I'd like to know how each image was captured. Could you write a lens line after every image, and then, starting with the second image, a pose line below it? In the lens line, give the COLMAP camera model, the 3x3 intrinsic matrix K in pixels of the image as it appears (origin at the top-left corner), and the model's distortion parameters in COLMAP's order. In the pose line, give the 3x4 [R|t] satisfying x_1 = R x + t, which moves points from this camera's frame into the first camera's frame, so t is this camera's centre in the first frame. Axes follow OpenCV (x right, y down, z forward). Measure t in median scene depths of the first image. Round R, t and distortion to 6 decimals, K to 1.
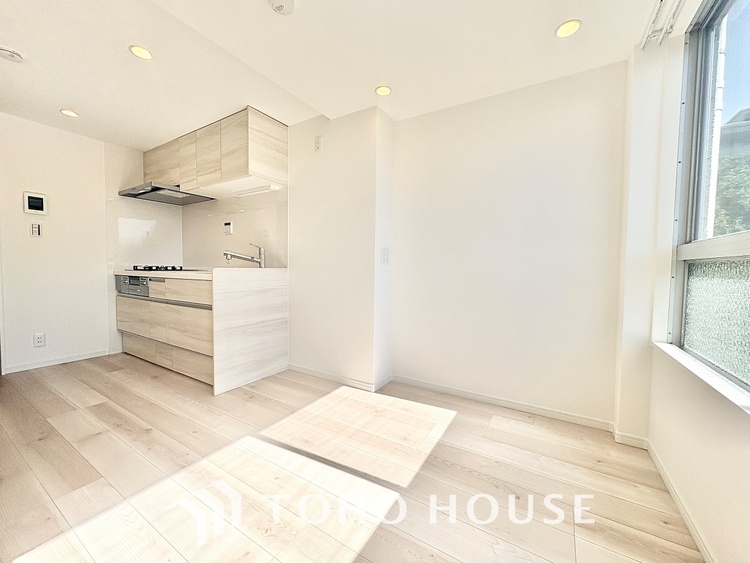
lens RADIAL K [[298.7, 0, 375.0], [0, 298.7, 281.5], [0, 0, 1]] dist [-0.000034, 0.000060]
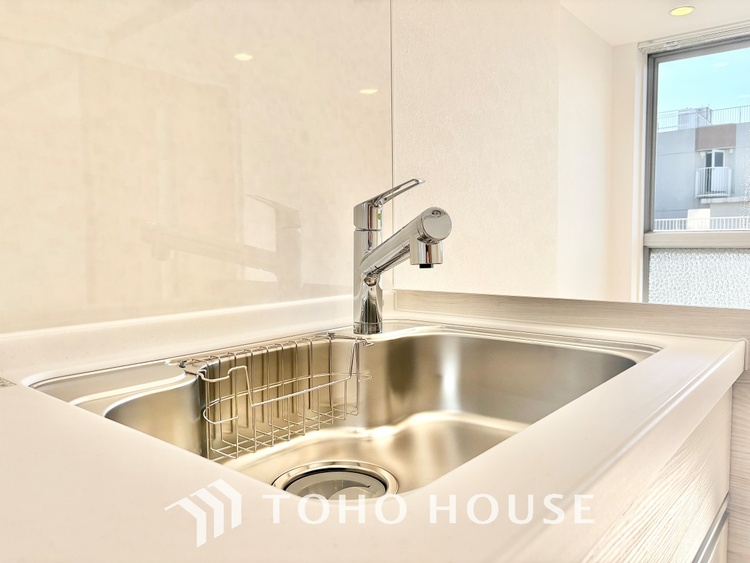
lens RADIAL K [[572.5, 0, 375.0], [0, 572.5, 281.5], [0, 0, 1]] dist [0.012787, 0.000559]
pose [[0.145457, -0.080578, 0.986078, -0.842522], [0.054810, 0.995804, 0.073287, -0.094534], [-0.987845, 0.043387, 0.149263, 1.040482]]
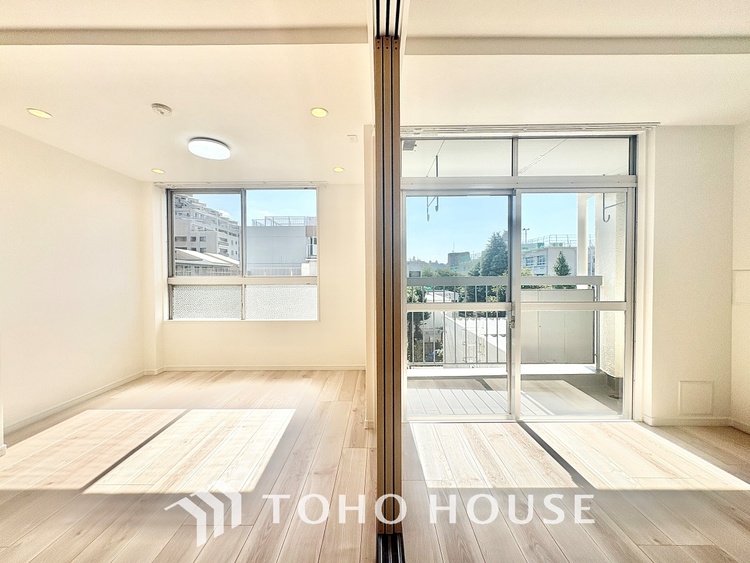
lens RADIAL K [[298.7, 0, 375.0], [0, 298.7, 281.5], [0, 0, 1]] dist [-0.000034, 0.000060]
pose [[-0.513195, -0.025218, 0.857901, -1.097604], [0.036728, 0.998007, 0.051307, -0.091857], [-0.857486, 0.057840, -0.511246, 0.488045]]
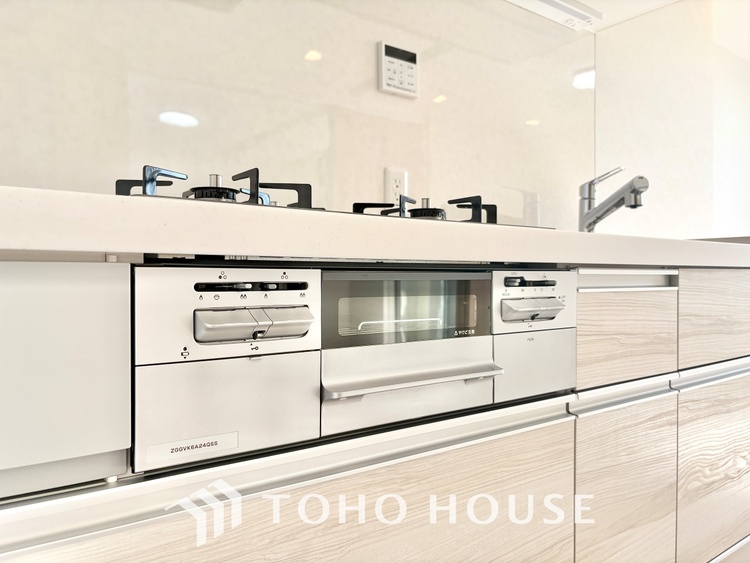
lens RADIAL K [[572.5, 0, 375.0], [0, 572.5, 281.5], [0, 0, 1]] dist [0.012787, 0.000559]
pose [[0.368024, -0.023346, 0.929523, -1.202012], [0.045549, 0.998937, 0.007055, -0.014845], [-0.928700, 0.039743, 0.368697, 1.093506]]
